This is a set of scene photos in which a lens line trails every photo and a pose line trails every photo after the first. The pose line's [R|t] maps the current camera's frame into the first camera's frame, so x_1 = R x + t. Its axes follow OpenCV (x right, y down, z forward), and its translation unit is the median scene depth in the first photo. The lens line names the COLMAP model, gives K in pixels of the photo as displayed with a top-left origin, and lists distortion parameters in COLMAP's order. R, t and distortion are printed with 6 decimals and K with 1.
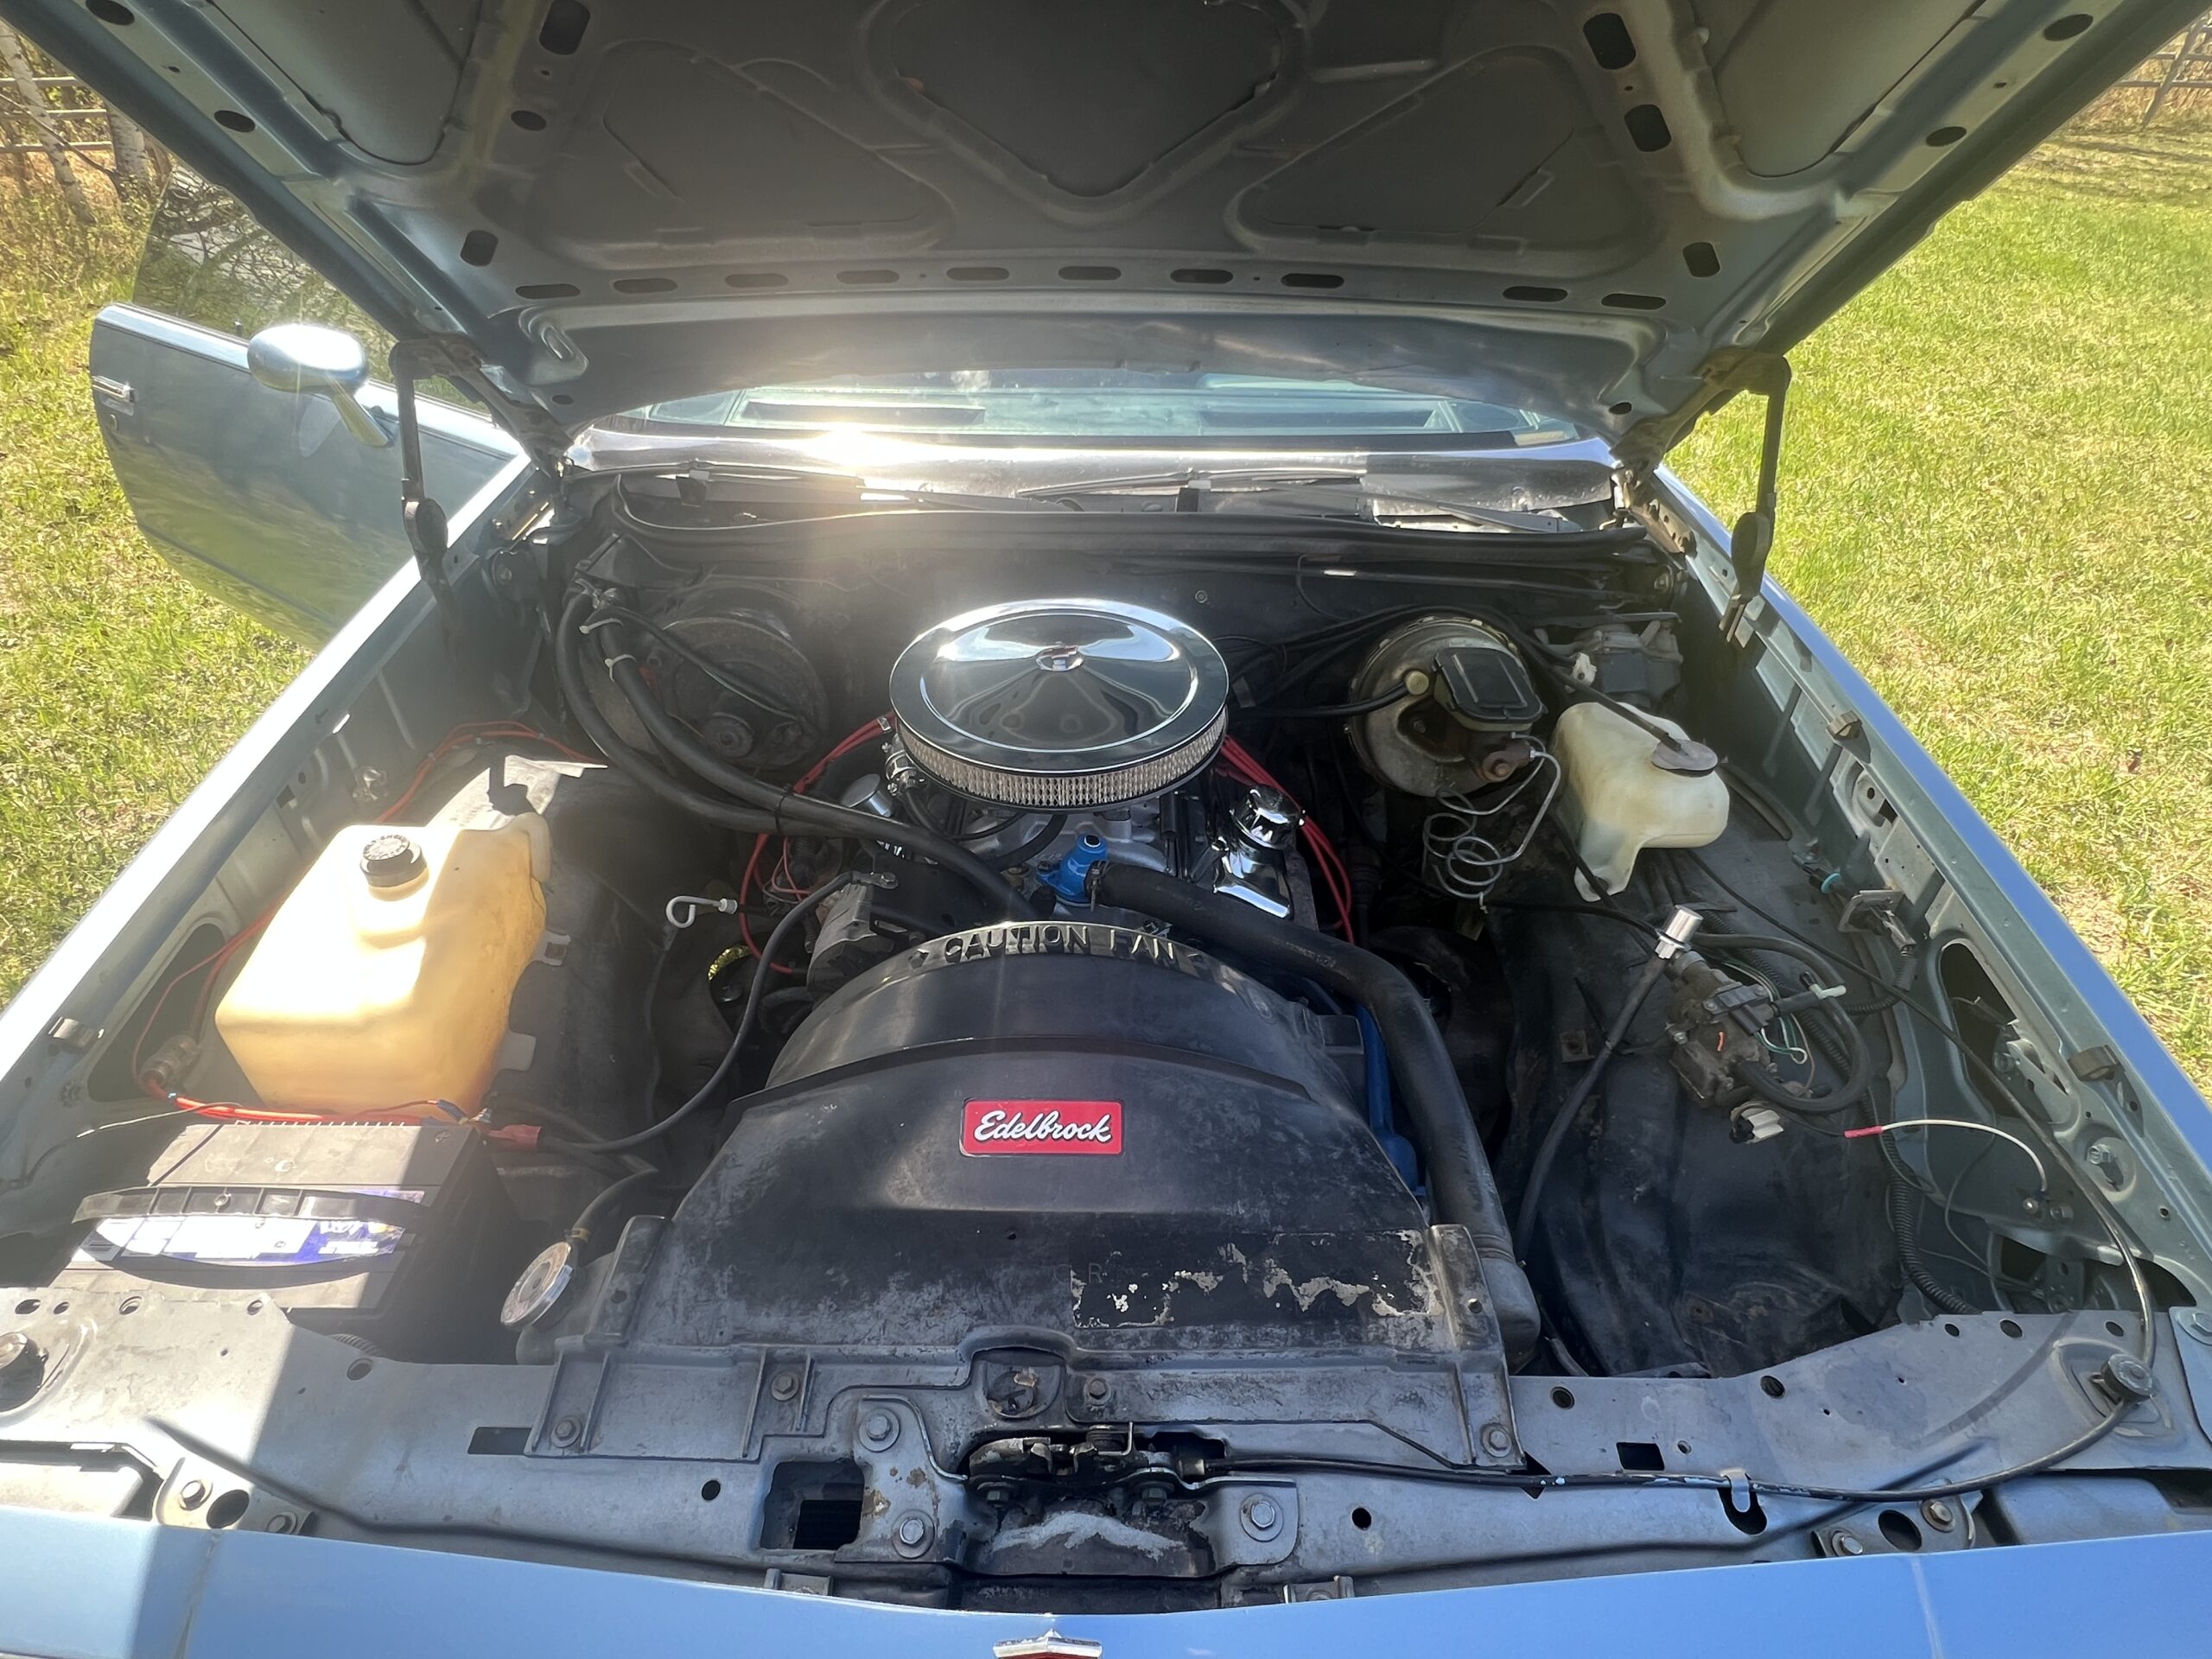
lens RADIAL K [[1133.1, 0, 1101.5], [0, 1133.1, 844.2], [0, 0, 1]] dist [-0.002105, -0.000170]
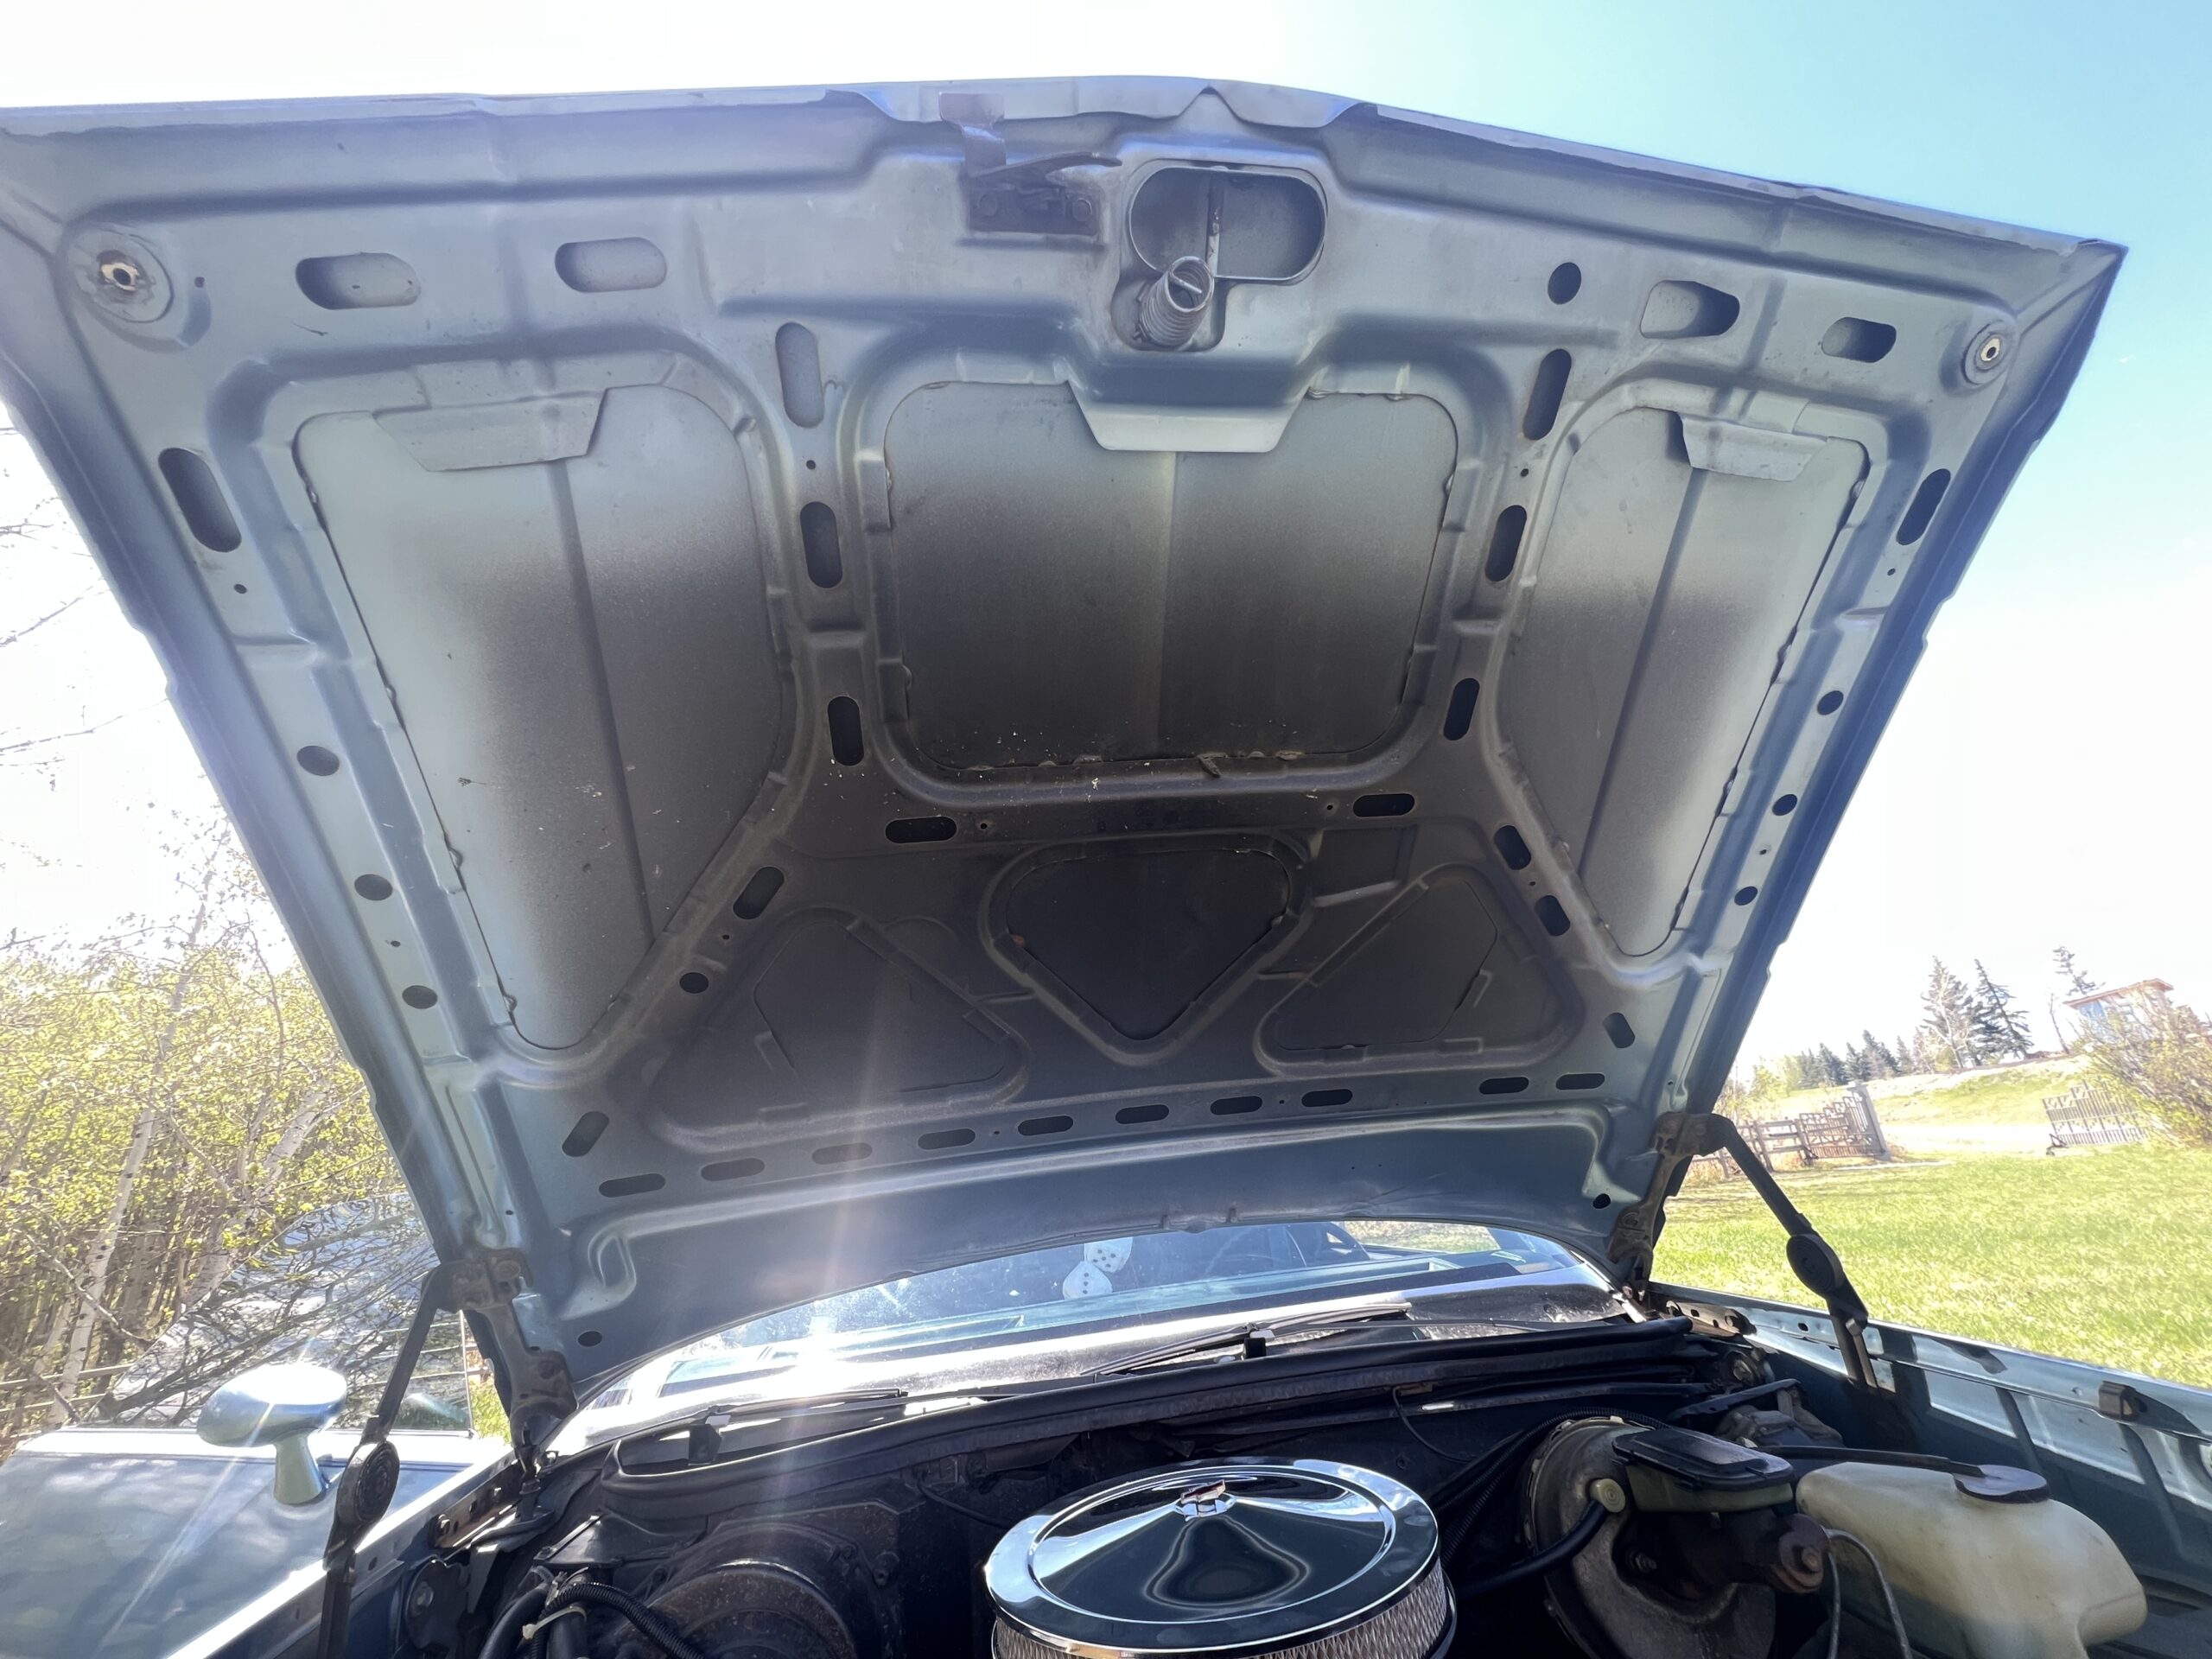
lens RADIAL K [[884.5, 0, 1108.2], [0, 884.5, 837.7], [0, 0, 1]] dist [-0.001062, 0.000092]
pose [[0.983714, -0.061190, 0.169005, -0.187585], [0.176738, 0.500441, -0.847539, 0.115824], [-0.032716, 0.863606, 0.503105, 0.321231]]
